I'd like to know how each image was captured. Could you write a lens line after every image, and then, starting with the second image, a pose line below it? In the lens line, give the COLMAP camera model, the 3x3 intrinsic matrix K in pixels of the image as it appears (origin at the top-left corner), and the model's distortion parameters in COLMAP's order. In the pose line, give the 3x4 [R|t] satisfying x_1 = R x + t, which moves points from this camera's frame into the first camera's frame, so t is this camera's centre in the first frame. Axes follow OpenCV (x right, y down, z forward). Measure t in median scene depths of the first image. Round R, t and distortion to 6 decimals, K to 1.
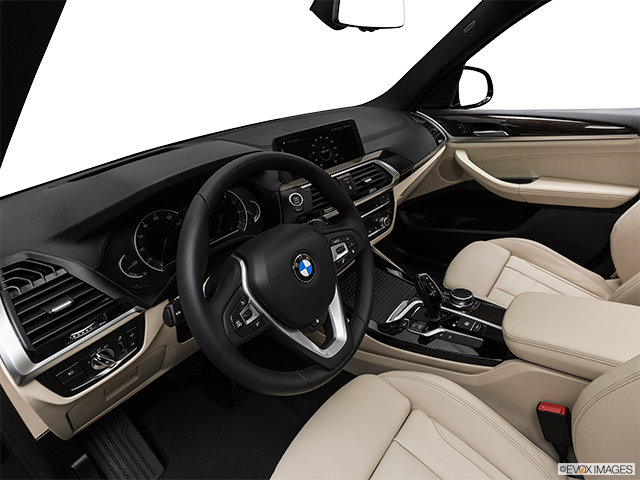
lens RADIAL K [[356.8, 0, 320.0], [0, 356.8, 240.0], [0, 0, 1]] dist [-0.042232, 0.000325]
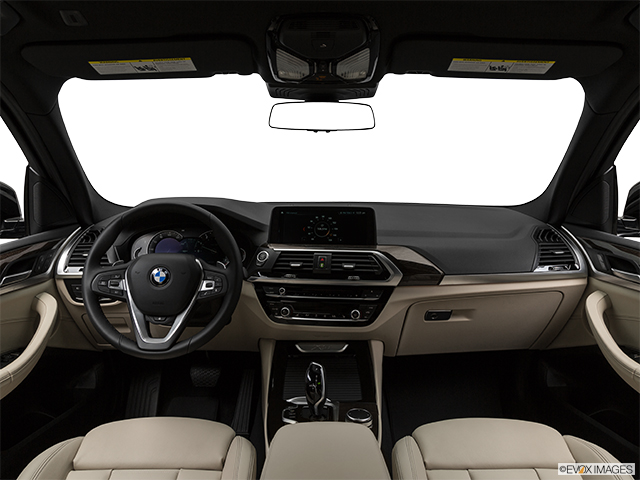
lens RADIAL K [[477.9, 0, 320.0], [0, 477.9, 240.0], [0, 0, 1]] dist [-0.003481, 0.000861]
pose [[0.627032, 0.217872, -0.747905, 1.041738], [-0.397548, 0.915154, -0.066704, -0.111270], [0.669915, 0.339154, 0.660446, 0.041863]]
